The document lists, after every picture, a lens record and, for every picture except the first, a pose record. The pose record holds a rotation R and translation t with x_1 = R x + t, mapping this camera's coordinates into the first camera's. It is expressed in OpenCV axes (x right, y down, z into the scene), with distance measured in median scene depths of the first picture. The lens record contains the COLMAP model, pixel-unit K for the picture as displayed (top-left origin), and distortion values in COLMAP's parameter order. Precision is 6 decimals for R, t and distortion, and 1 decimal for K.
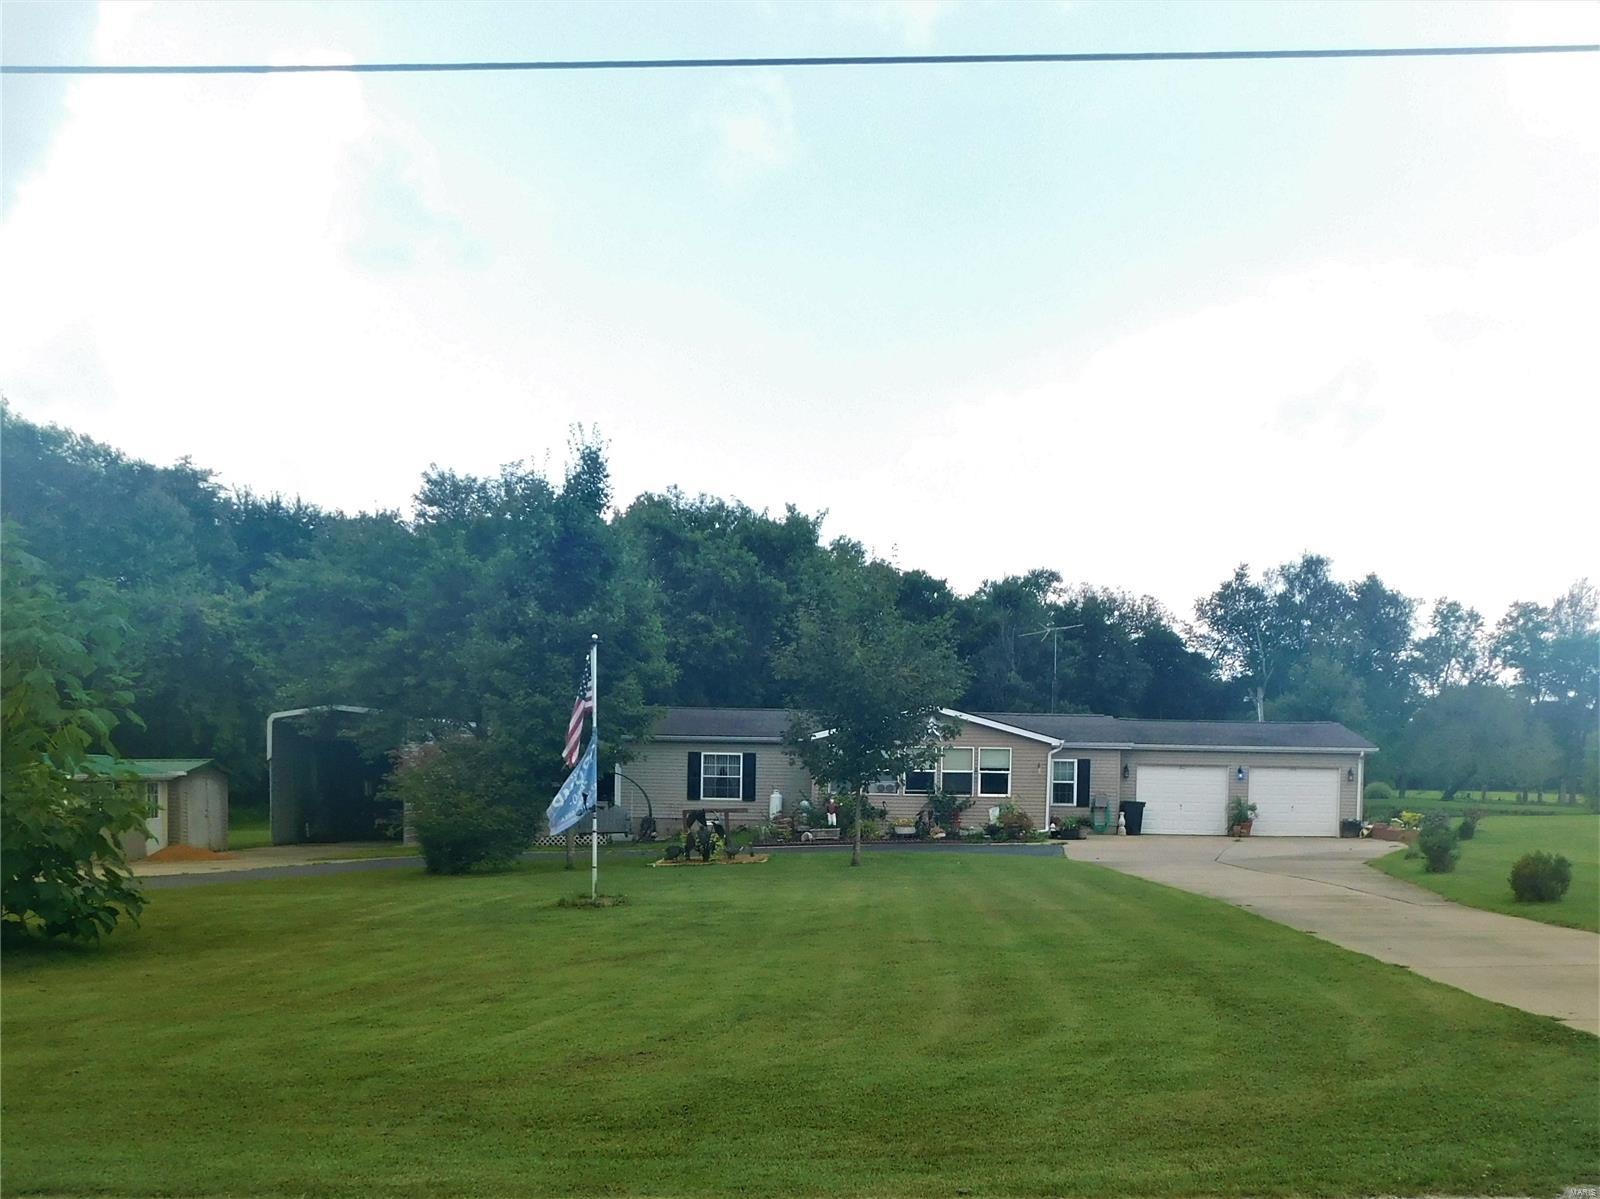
lens RADIAL K [[1085.6, 0, 800.9], [0, 1085.6, 599.9], [0, 0, 1]] dist [0.001862, 0.001443]
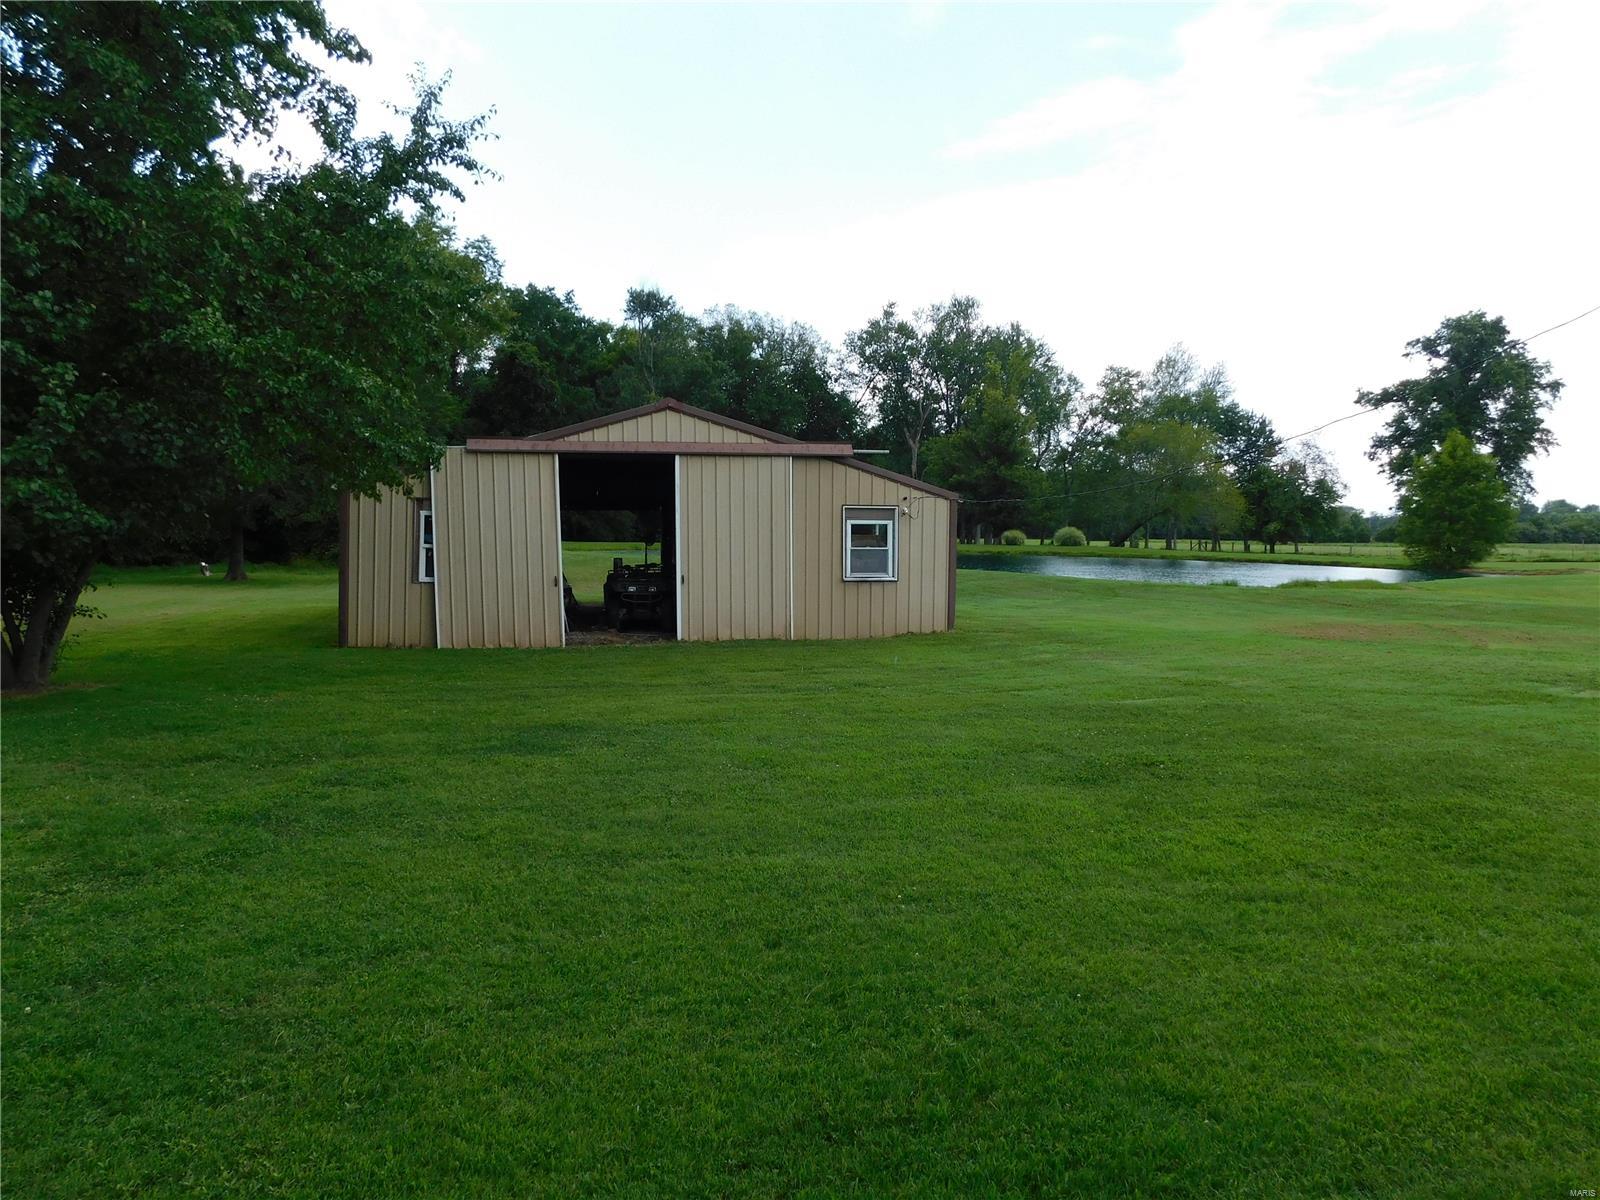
lens RADIAL K [[1085.6, 0, 800.7], [0, 1085.6, 603.0], [0, 0, 1]] dist [0.001862, 0.001443]
pose [[0.942749, -0.020075, 0.332897, 0.017050], [-0.056189, 0.974356, 0.217883, 0.022194], [-0.328734, -0.224114, 0.917446, 0.116175]]
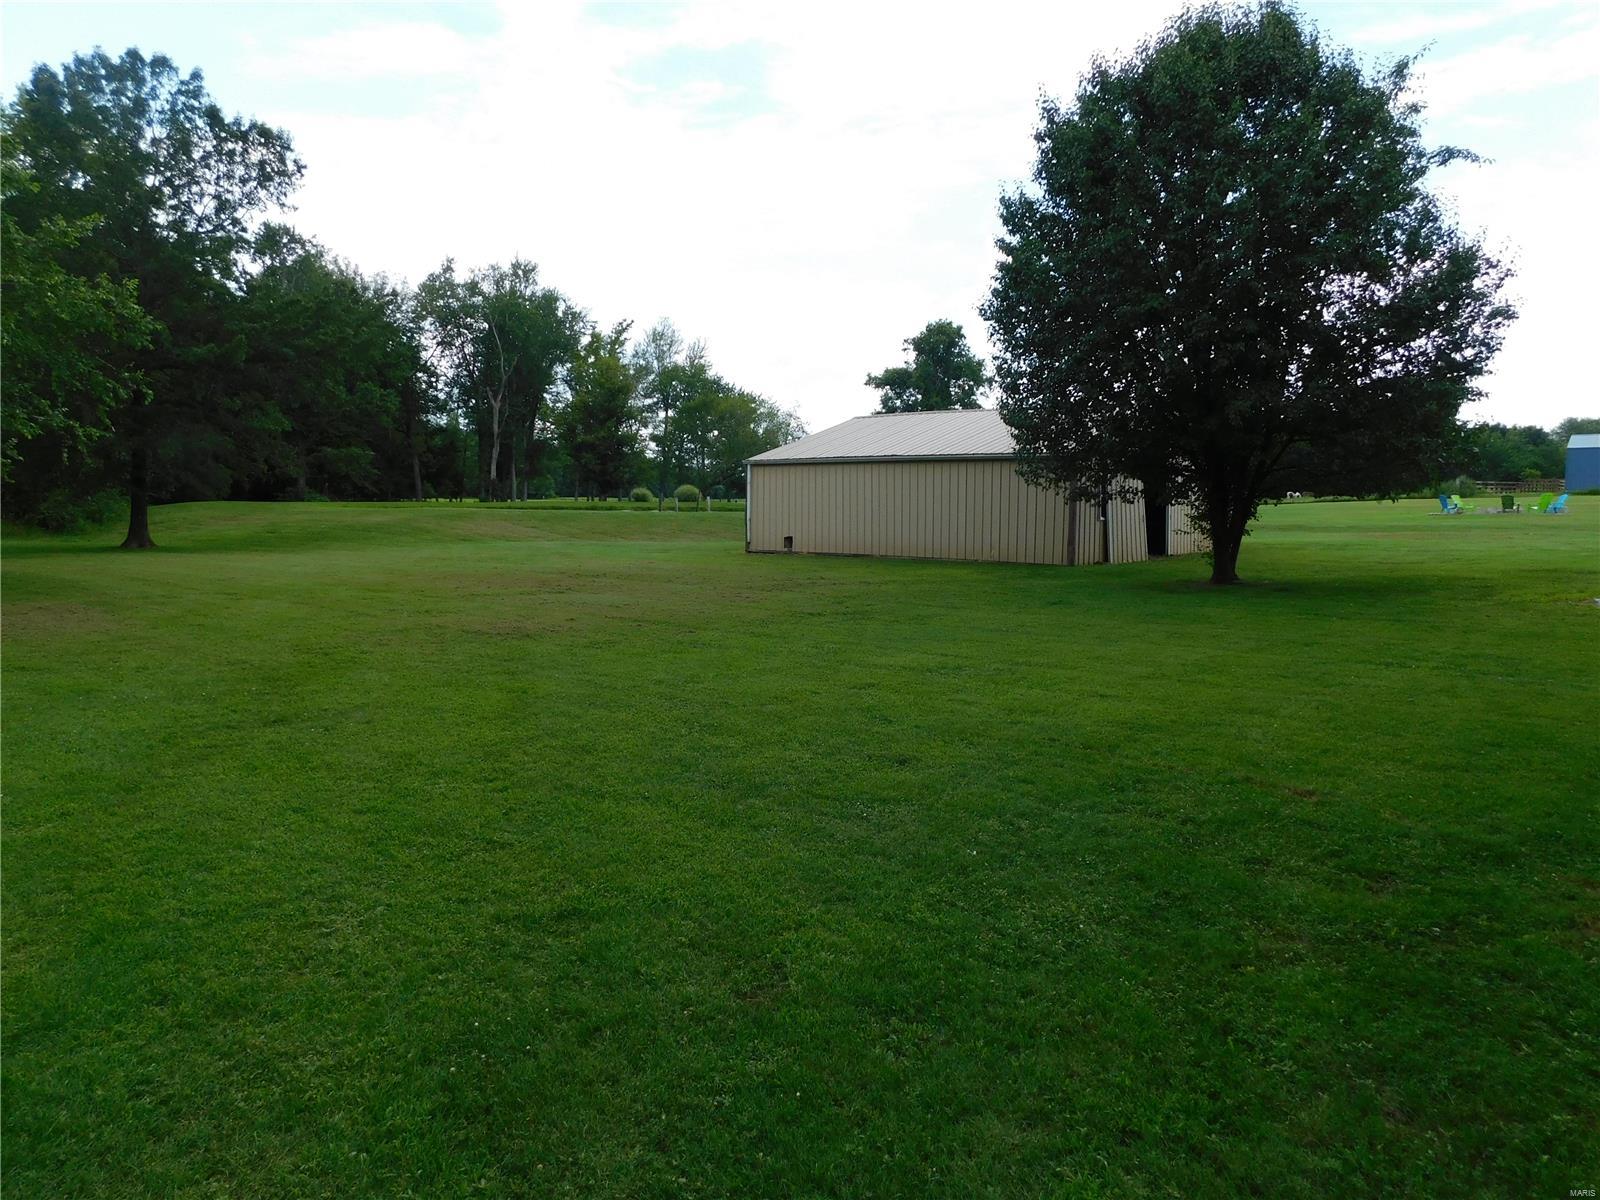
lens RADIAL K [[1085.6, 0, 798.6], [0, 1085.6, 599.5], [0, 0, 1]] dist [0.001862, 0.001443]
pose [[0.605540, -0.082170, 0.791561, -0.181094], [-0.126254, 0.972139, 0.197499, 0.032839], [-0.785736, -0.219531, 0.578295, 0.178489]]
